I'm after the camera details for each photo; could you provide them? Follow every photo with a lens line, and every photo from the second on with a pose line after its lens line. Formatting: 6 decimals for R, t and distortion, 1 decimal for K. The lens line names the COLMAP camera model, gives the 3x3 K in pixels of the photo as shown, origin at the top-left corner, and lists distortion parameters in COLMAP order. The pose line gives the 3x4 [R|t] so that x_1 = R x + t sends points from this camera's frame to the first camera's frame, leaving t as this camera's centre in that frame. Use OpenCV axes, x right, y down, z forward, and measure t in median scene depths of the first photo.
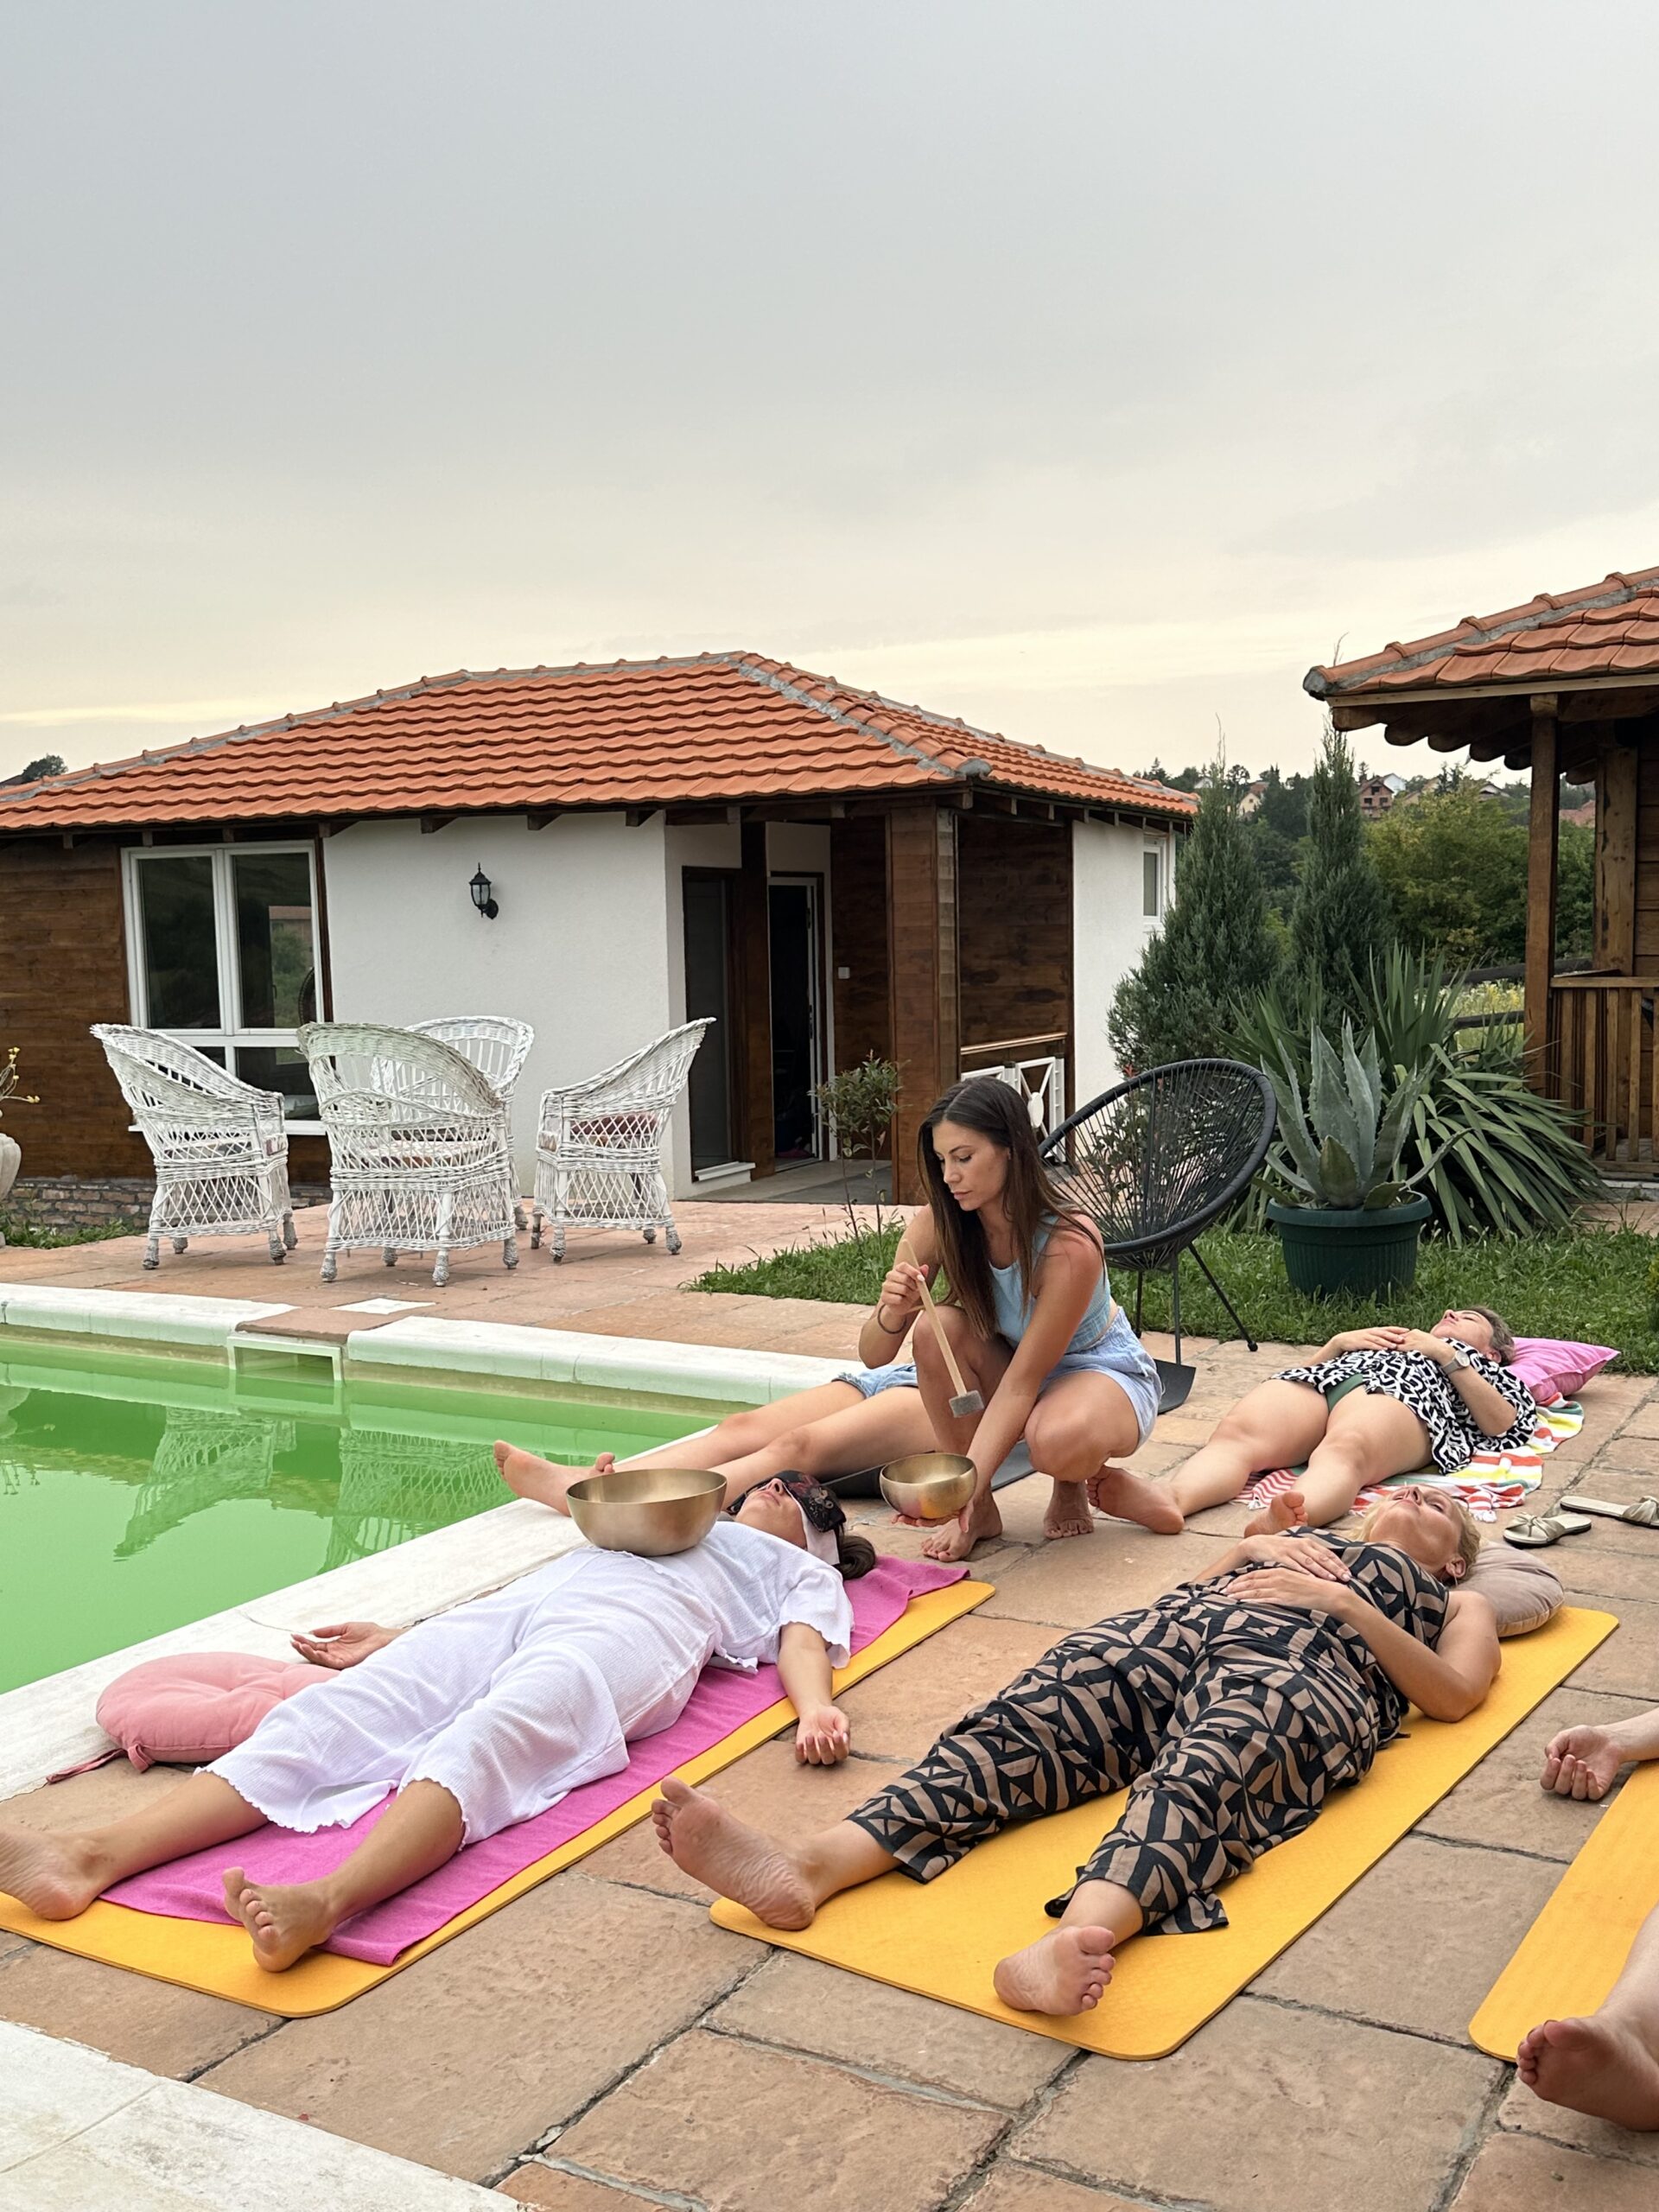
lens RADIAL K [[2120.0, 0, 829.5], [0, 2120.0, 1106.0], [0, 0, 1]] dist [0.014515, 0.015950]
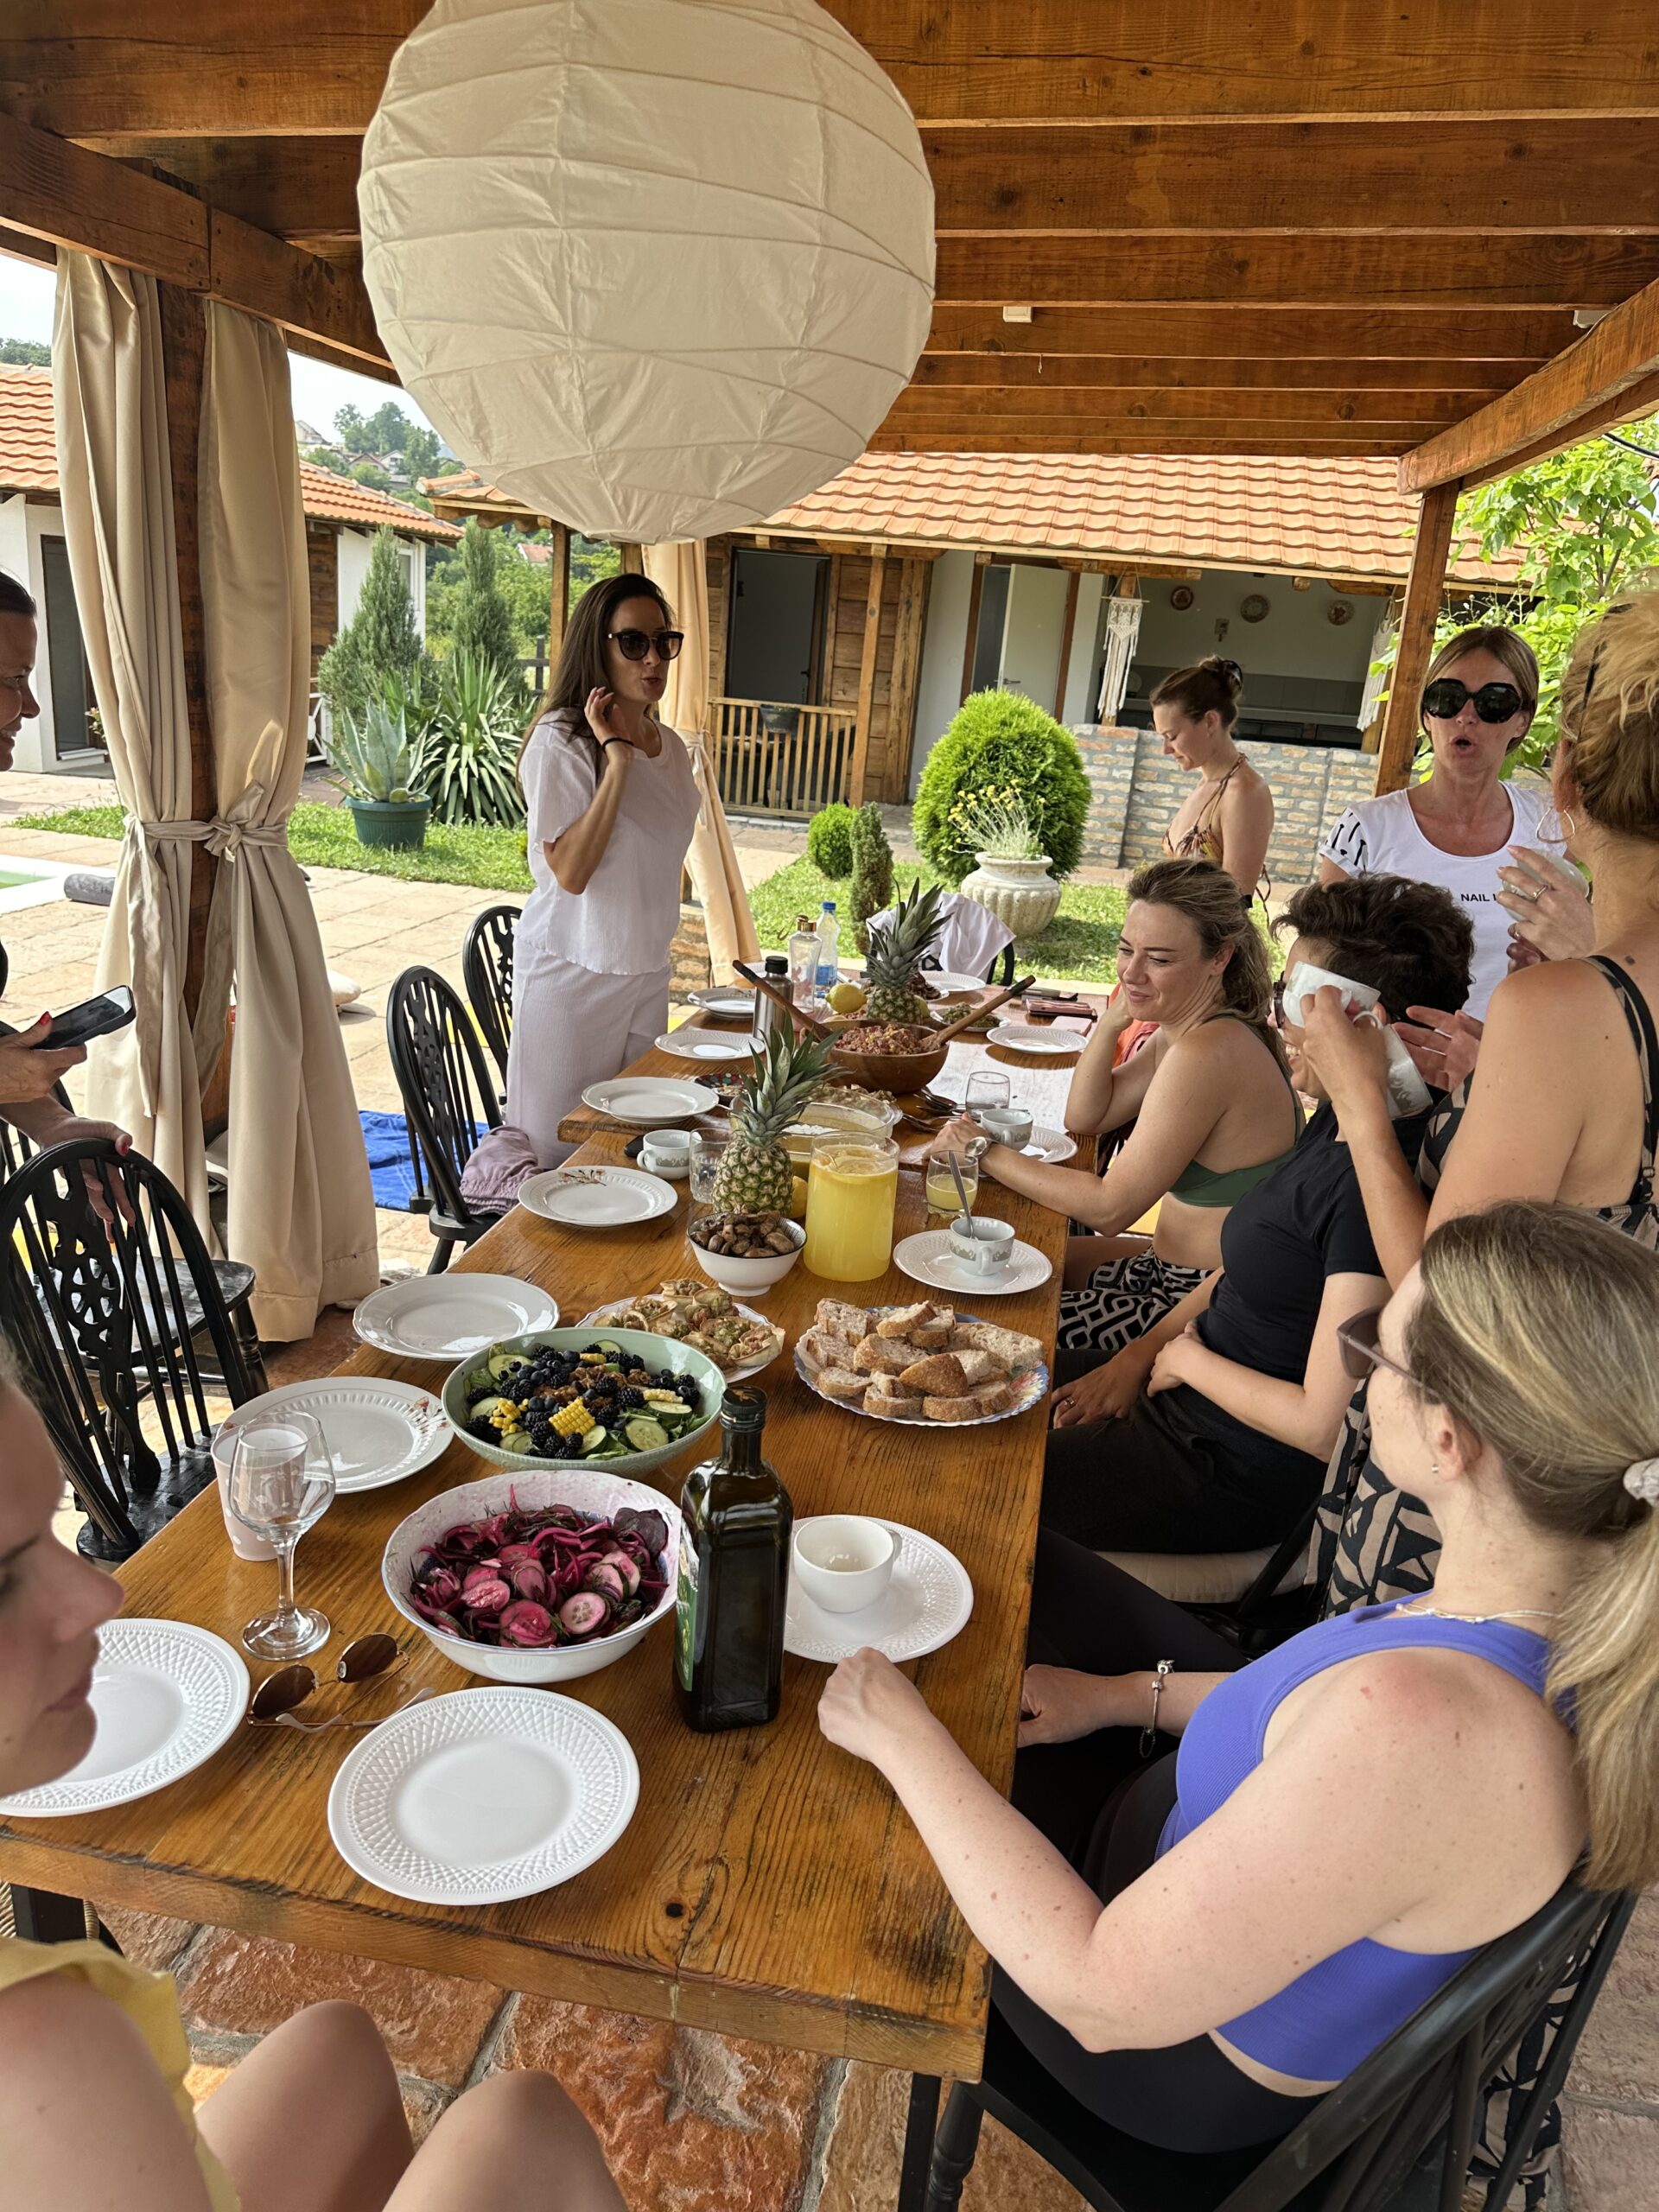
lens RADIAL K [[1570.8, 0, 829.5], [0, 1570.8, 1106.0], [0, 0, 1]] dist [0.004546, -0.056063]
pose [[0.935516, 0.001085, 0.353283, 0.097166], [-0.083334, 0.972455, 0.217686, -0.020875], [-0.343316, -0.233089, 0.909837, -0.380233]]
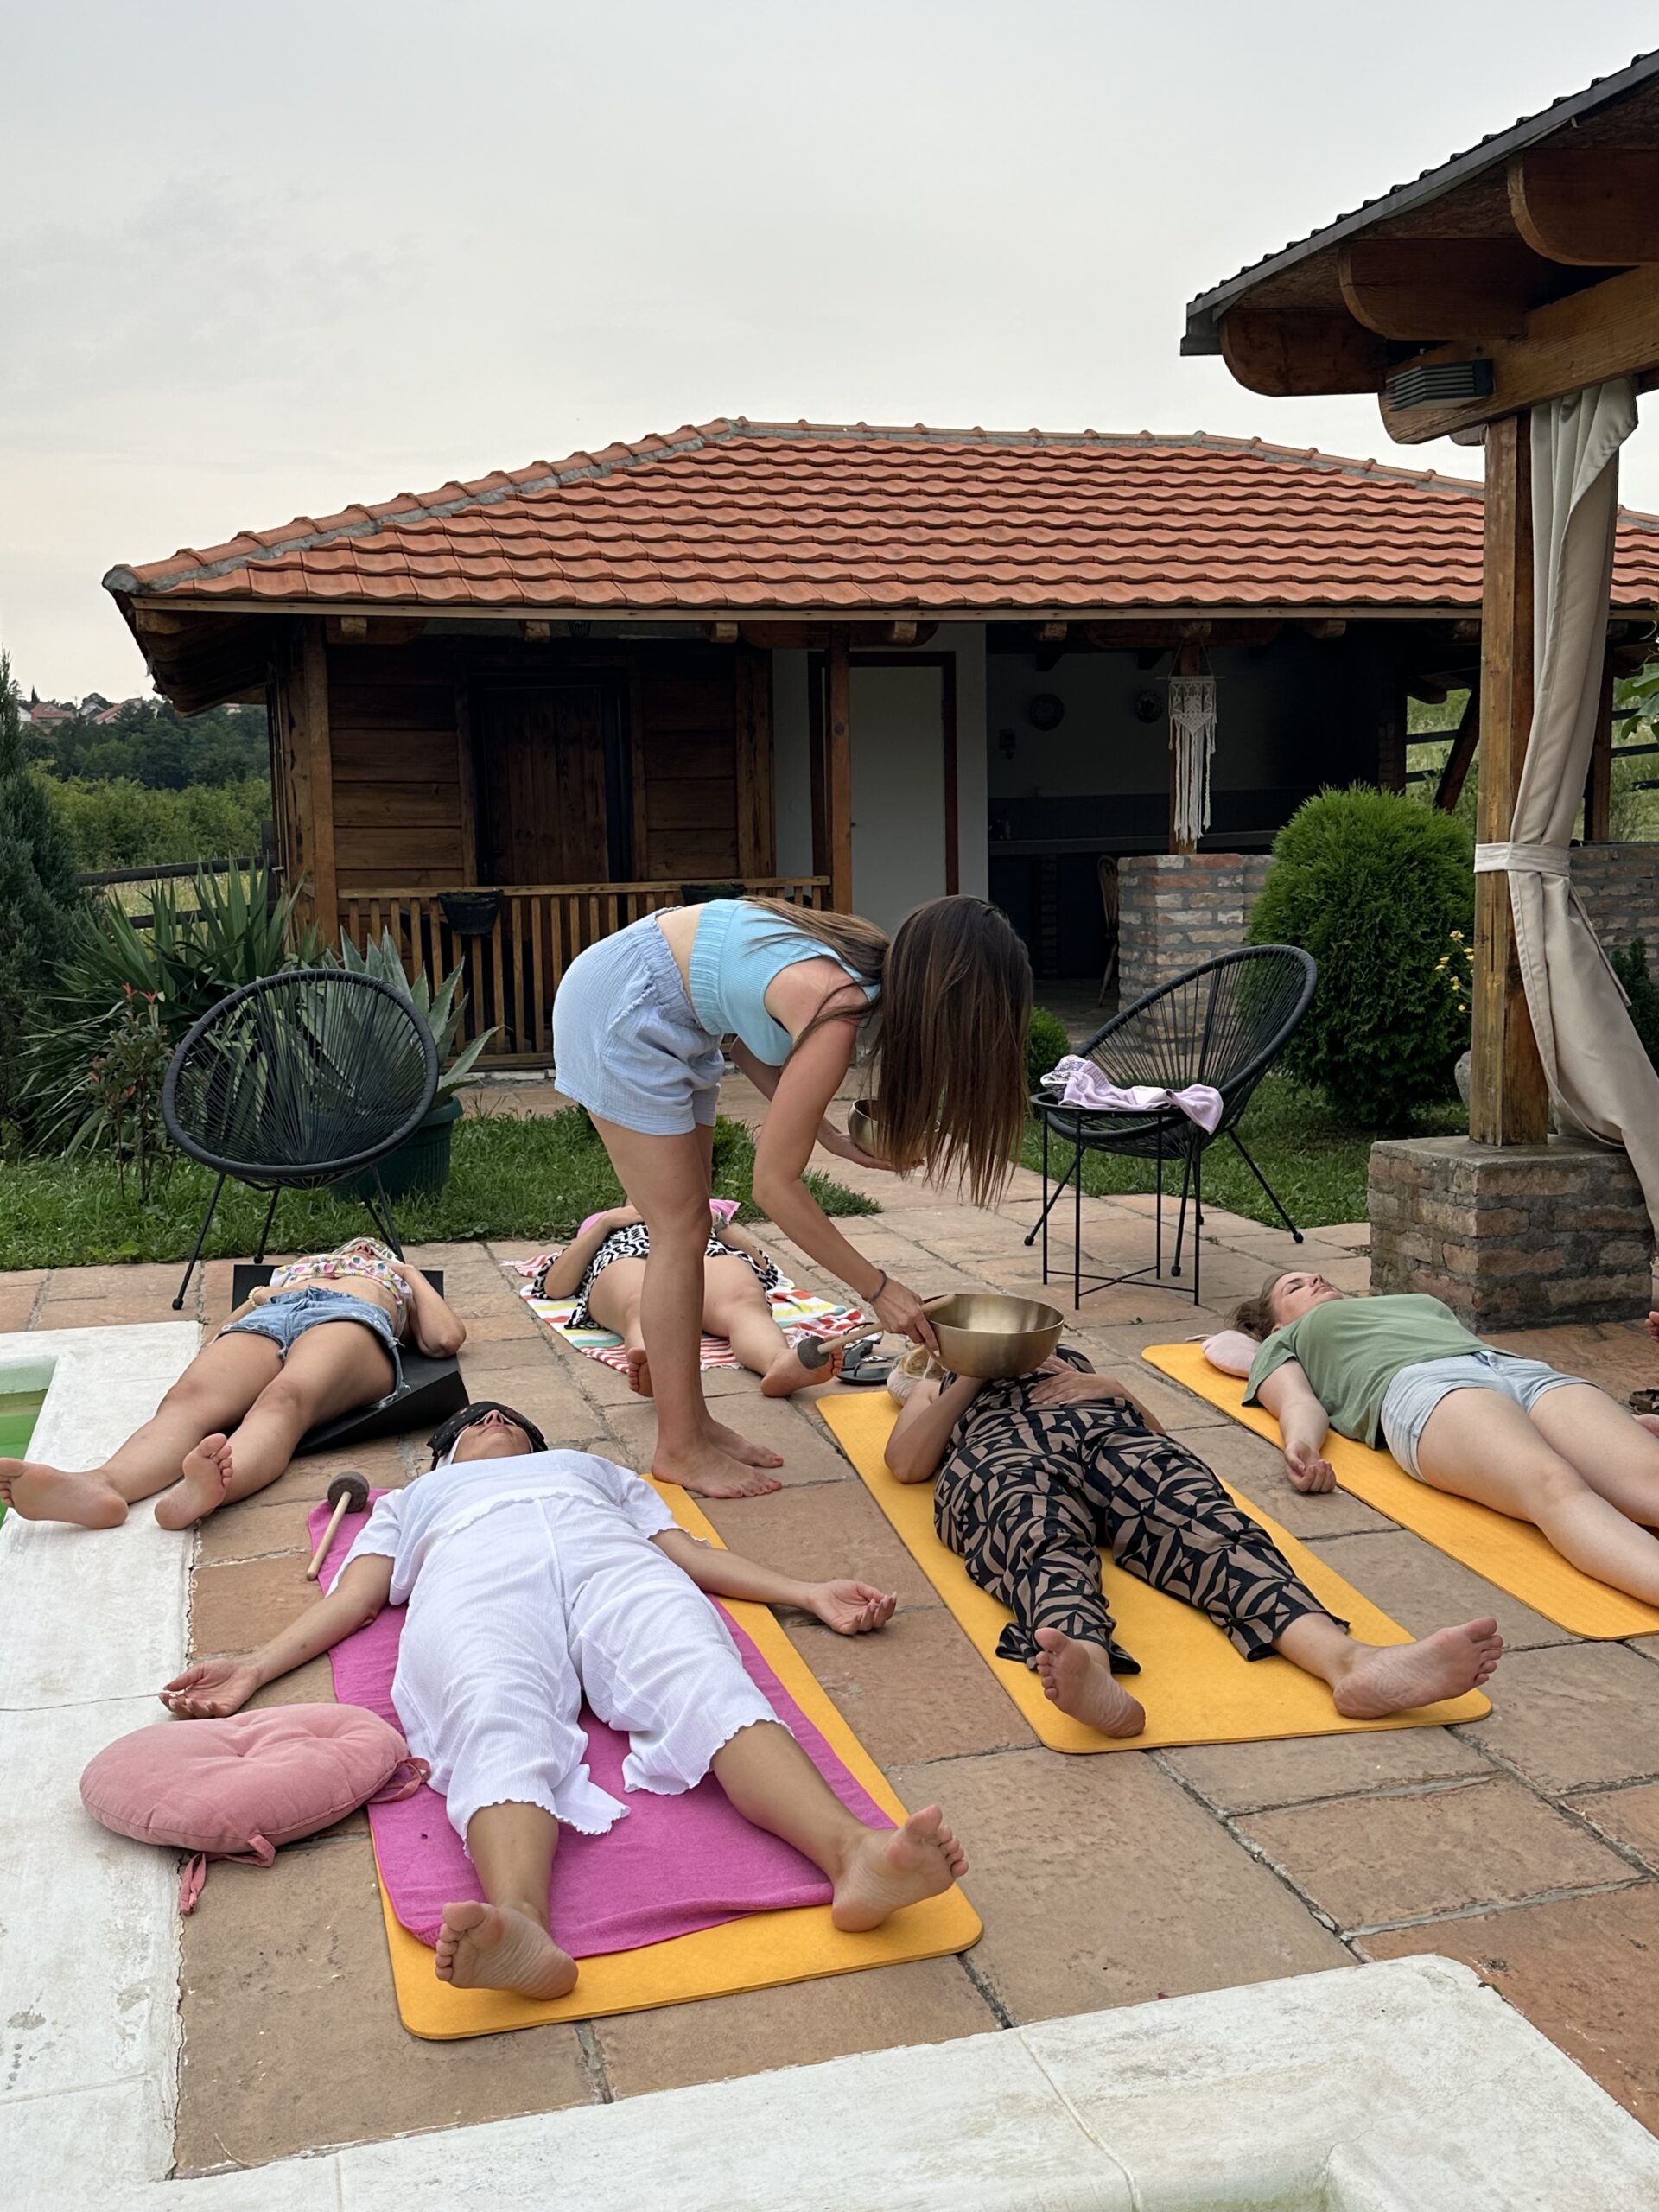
lens RADIAL K [[2099.9, 0, 829.5], [0, 2099.9, 1106.0], [0, 0, 1]] dist [0.055893, 0.000172]
pose [[0.694049, -0.083550, 0.715063, -0.266491], [0.057866, 0.996503, 0.060269, -0.002683], [-0.717598, -0.000452, 0.696457, 0.108102]]
